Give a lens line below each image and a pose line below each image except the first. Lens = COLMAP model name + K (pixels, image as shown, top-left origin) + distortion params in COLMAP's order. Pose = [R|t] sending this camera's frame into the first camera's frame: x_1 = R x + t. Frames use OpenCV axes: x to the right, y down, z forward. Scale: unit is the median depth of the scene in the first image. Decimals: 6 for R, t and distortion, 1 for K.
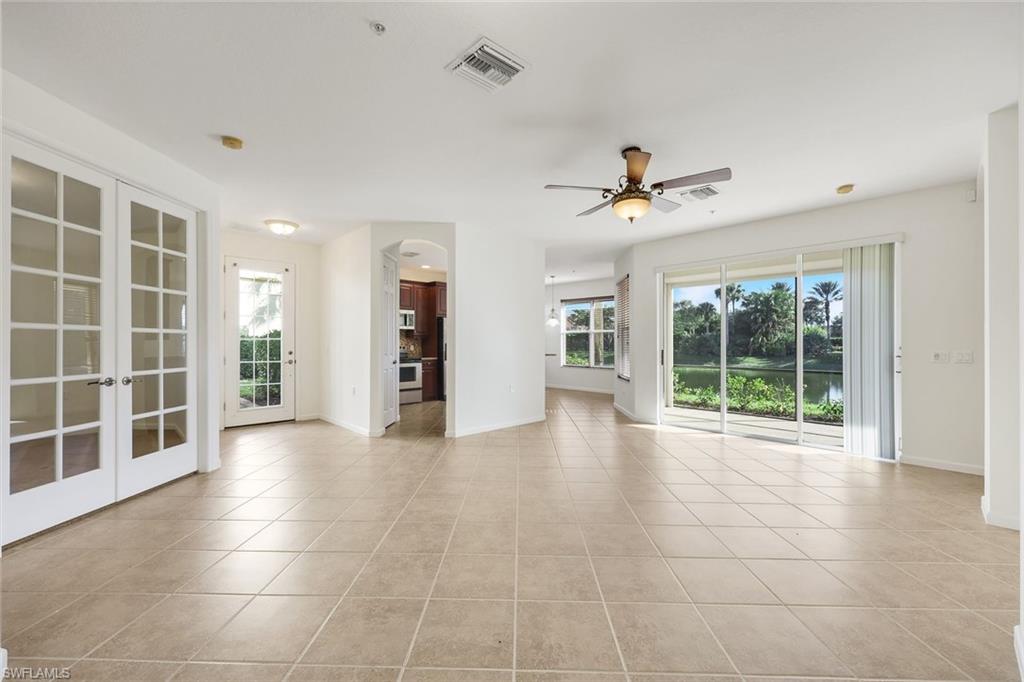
lens RADIAL K [[419.0, 0, 510.3], [0, 419.0, 342.2], [0, 0, 1]] dist [-0.001713, -0.000125]
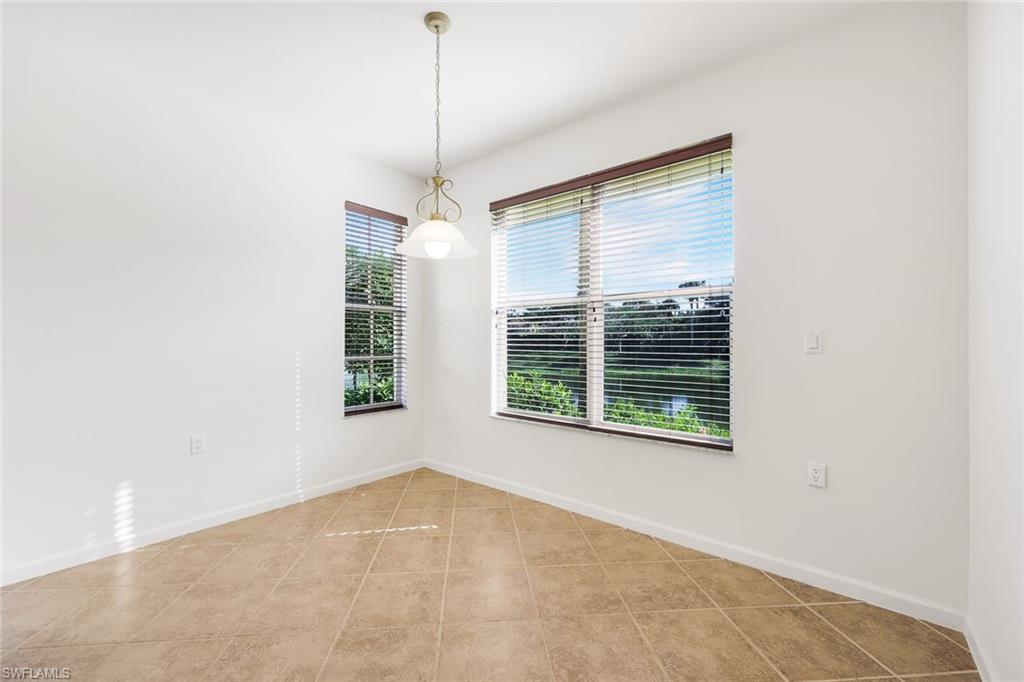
lens RADIAL K [[419.0, 0, 510.3], [0, 419.0, 342.2], [0, 0, 1]] dist [-0.001713, -0.000125]
pose [[0.995773, -0.002449, 0.091820, 0.031974], [0.002497, 0.999997, -0.000409, 0.001238], [-0.091819, 0.000636, 0.995776, 0.204418]]
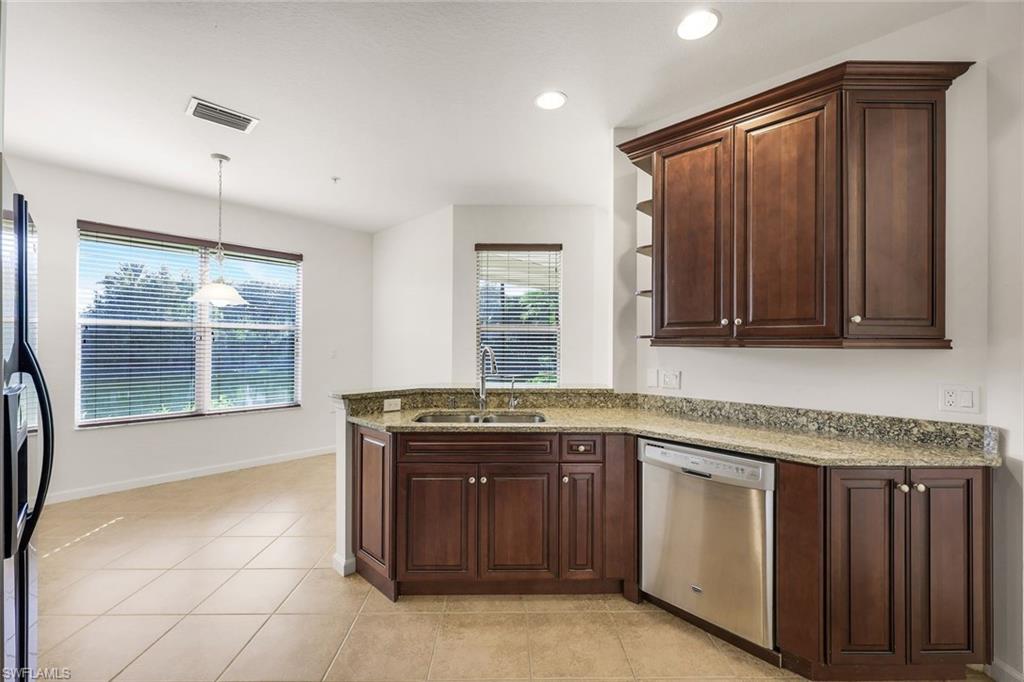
lens RADIAL K [[419.0, 0, 510.3], [0, 419.0, 342.2], [0, 0, 1]] dist [-0.001713, -0.000125]
pose [[-0.011247, 0.001322, 0.999936, -0.061242], [-0.005384, 0.999985, -0.001383, -0.002628], [-0.999922, -0.005399, -0.011239, 0.200471]]
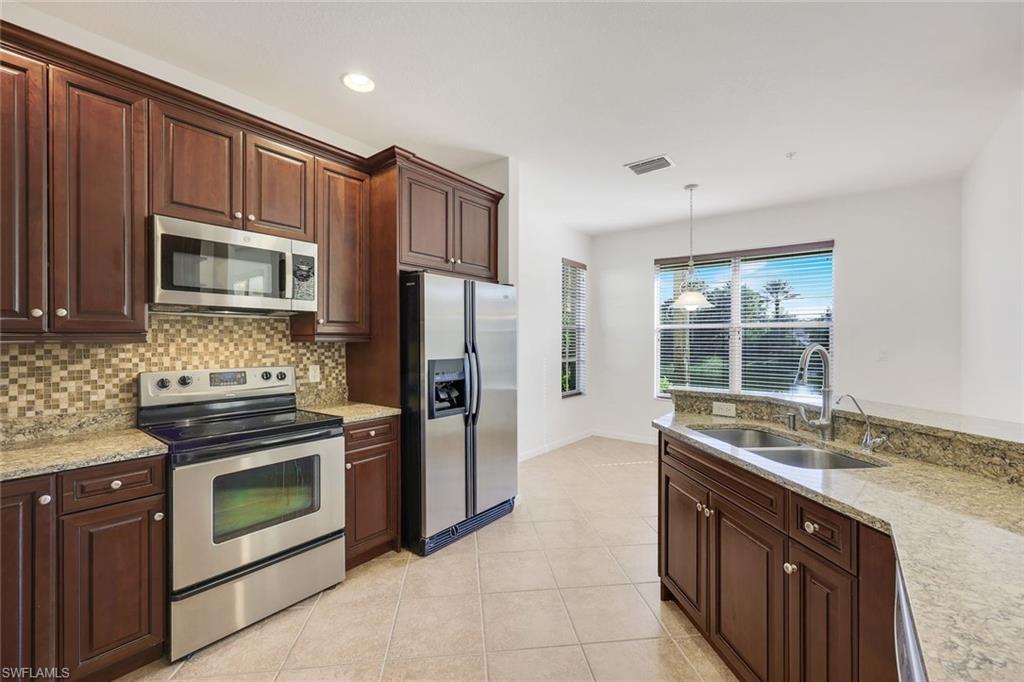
lens RADIAL K [[419.0, 0, 510.3], [0, 419.0, 342.2], [0, 0, 1]] dist [-0.001713, -0.000125]
pose [[0.994144, -0.001675, 0.108050, -0.029737], [0.001044, 0.999982, 0.005899, -0.002629], [-0.108058, -0.005751, 0.994128, 0.160167]]
